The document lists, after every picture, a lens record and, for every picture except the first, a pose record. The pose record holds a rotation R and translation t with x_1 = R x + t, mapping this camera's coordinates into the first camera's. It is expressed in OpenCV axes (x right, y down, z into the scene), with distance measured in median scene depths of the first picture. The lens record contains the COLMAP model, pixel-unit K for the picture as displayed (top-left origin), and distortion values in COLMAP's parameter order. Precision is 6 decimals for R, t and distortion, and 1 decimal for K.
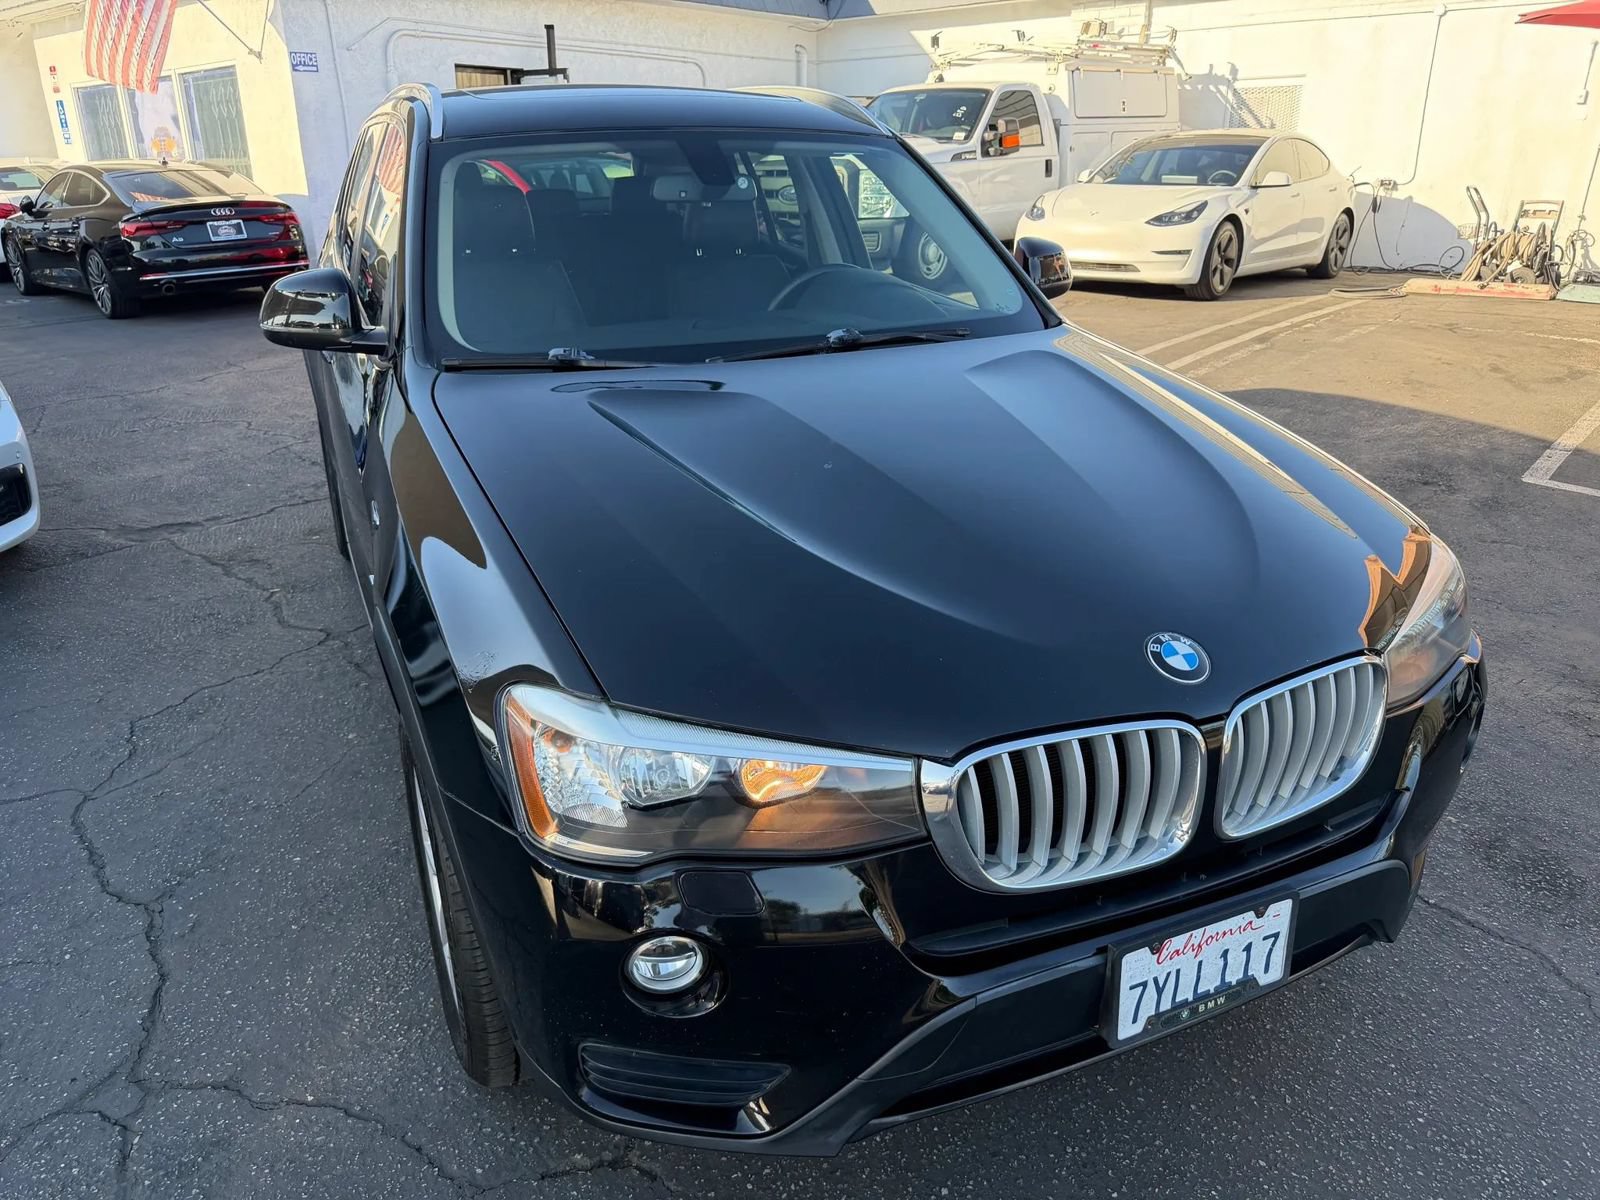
lens RADIAL K [[1151.5, 0, 801.1], [0, 1151.5, 597.7], [0, 0, 1]] dist [-0.000350, -0.005912]
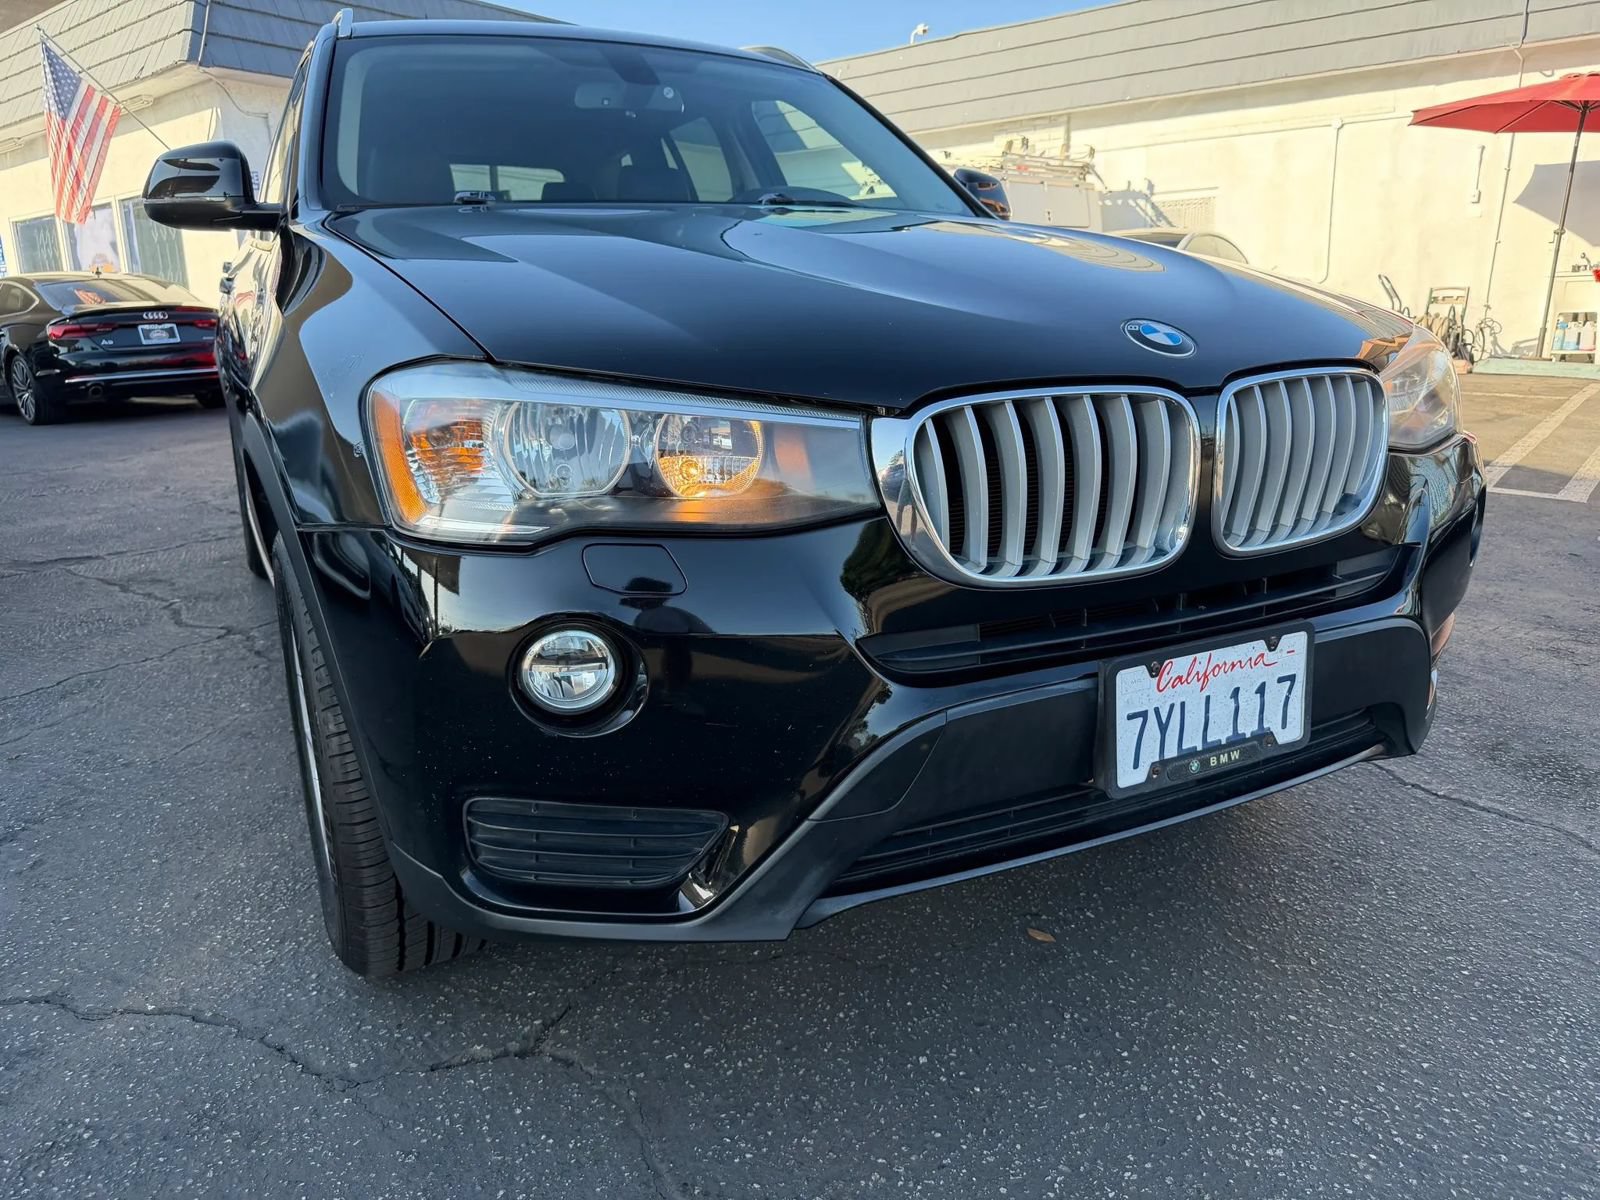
lens RADIAL K [[1154.0, 0, 809.8], [0, 1154.0, 601.4], [0, 0, 1]] dist [-0.005304, -0.001179]
pose [[0.998327, -0.028171, 0.050499, 0.008272], [0.034338, 0.991468, -0.125747, 0.225117], [-0.046526, 0.127270, 0.990776, 0.106745]]
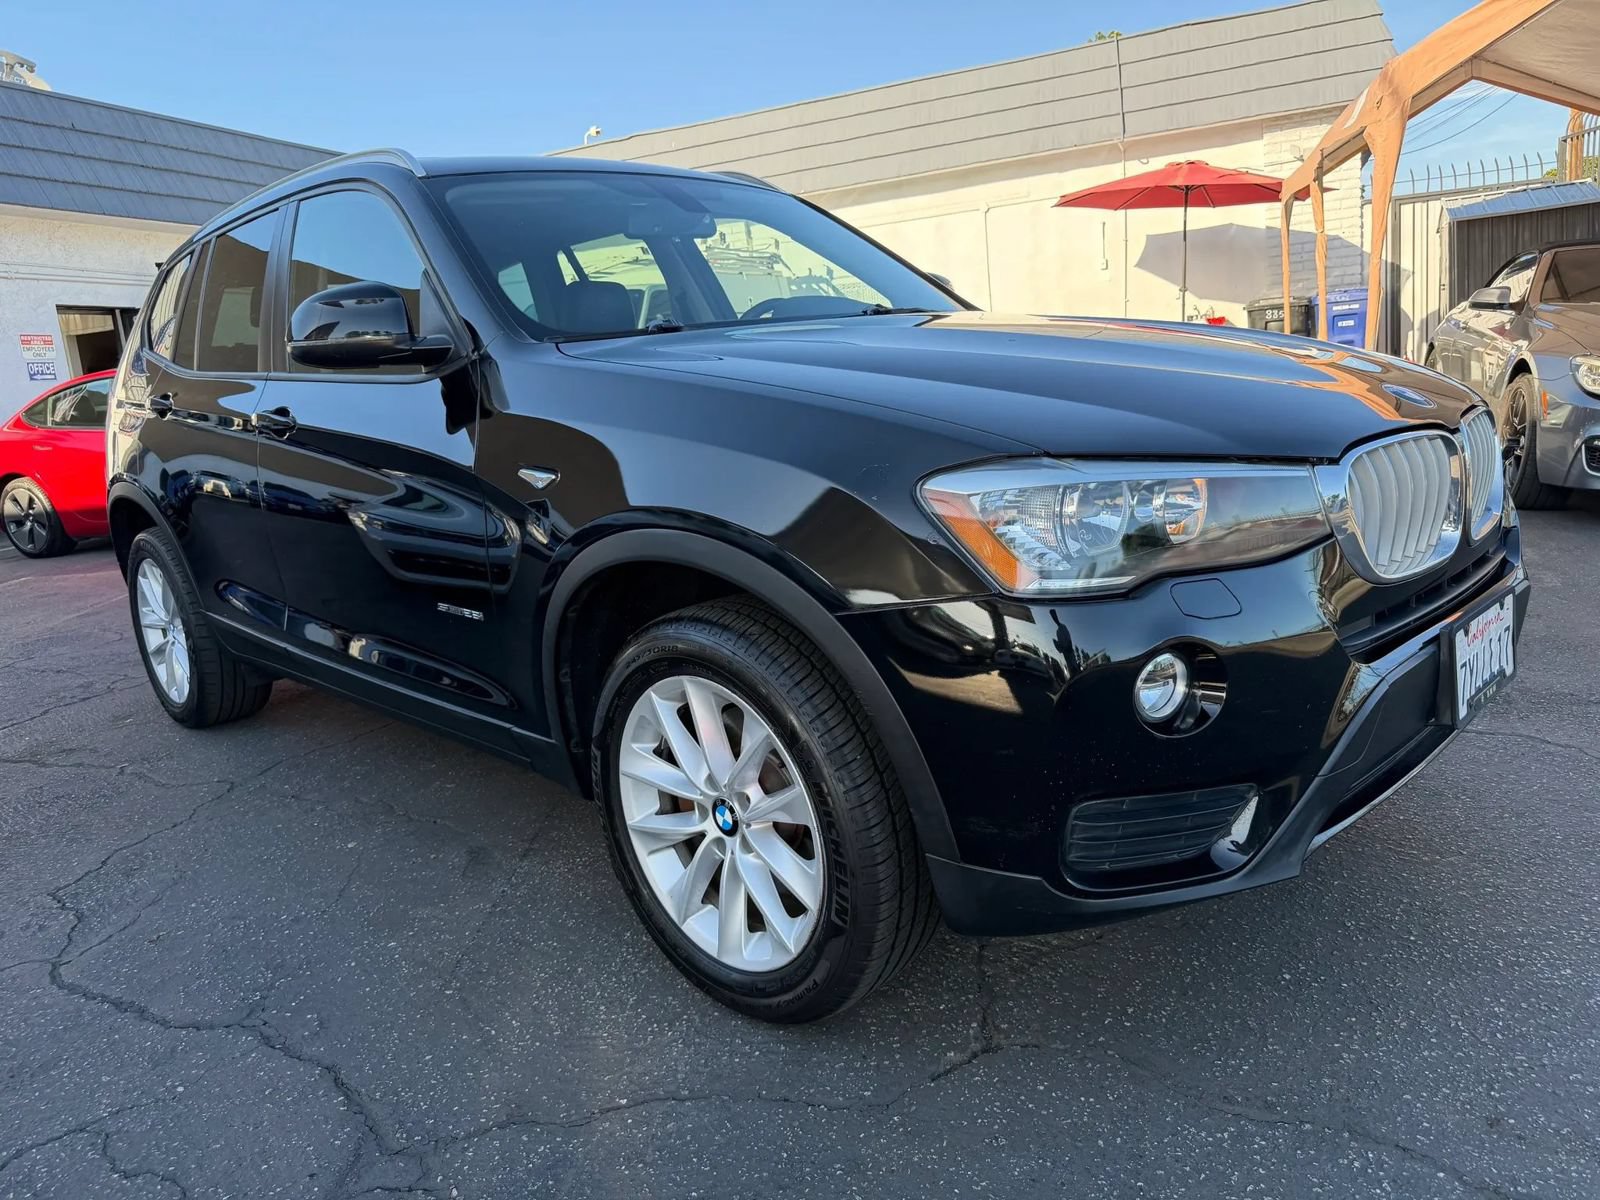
lens RADIAL K [[1147.9, 0, 805.2], [0, 1147.9, 591.2], [0, 0, 1]] dist [0.000790, -0.003906]
pose [[0.930680, -0.148541, 0.334320, -0.446285], [0.212223, 0.963589, -0.162656, 0.199925], [-0.297986, 0.222331, 0.928317, 0.070332]]
